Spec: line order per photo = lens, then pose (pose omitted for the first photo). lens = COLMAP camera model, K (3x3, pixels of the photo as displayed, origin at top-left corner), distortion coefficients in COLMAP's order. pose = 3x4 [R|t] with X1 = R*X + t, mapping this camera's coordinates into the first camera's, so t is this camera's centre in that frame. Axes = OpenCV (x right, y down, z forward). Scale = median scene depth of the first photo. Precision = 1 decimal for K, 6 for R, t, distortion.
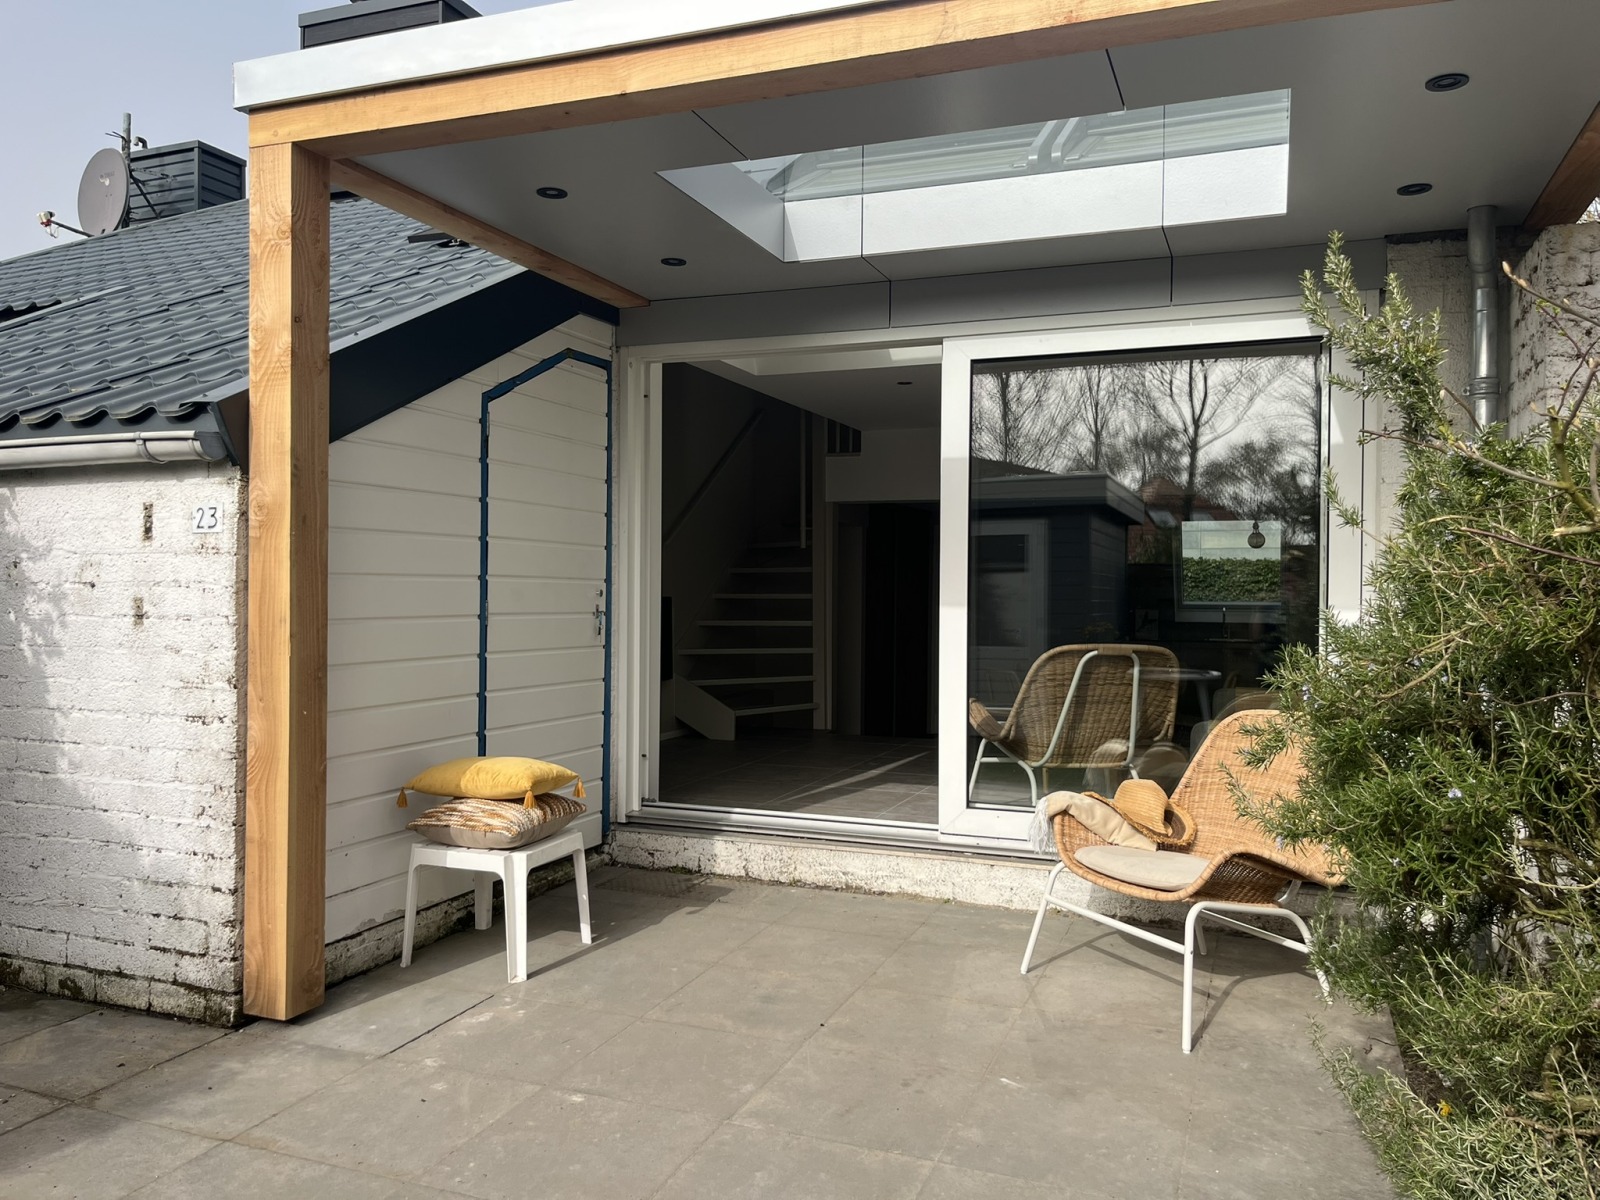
lens RADIAL K [[1212.0, 0, 800.0], [0, 1212.0, 600.0], [0, 0, 1]] dist [0.092716, -0.132685]
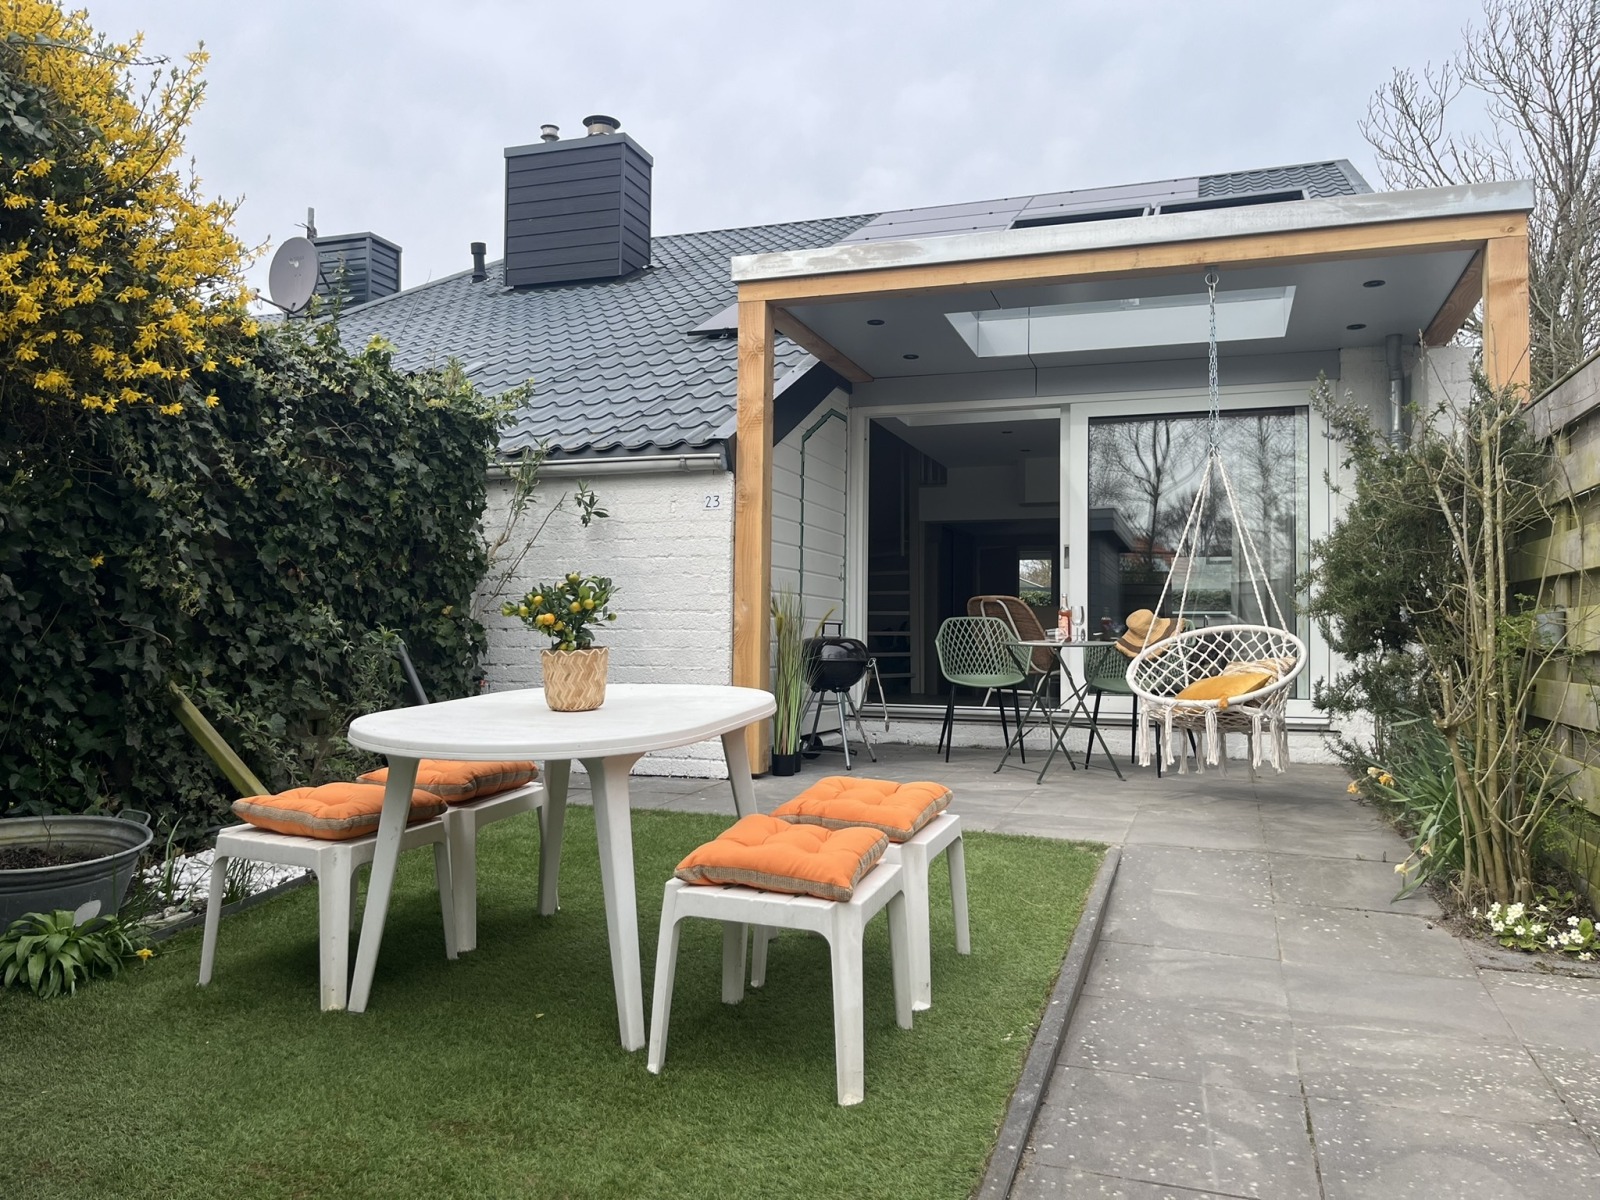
lens RADIAL K [[1212.0, 0, 800.0], [0, 1212.0, 600.0], [0, 0, 1]] dist [0.092716, -0.132685]
pose [[0.998890, 0.003113, 0.046990, -0.328150], [-0.001132, 0.999112, -0.042120, 0.118339], [-0.047080, 0.042020, 0.998007, -0.613020]]
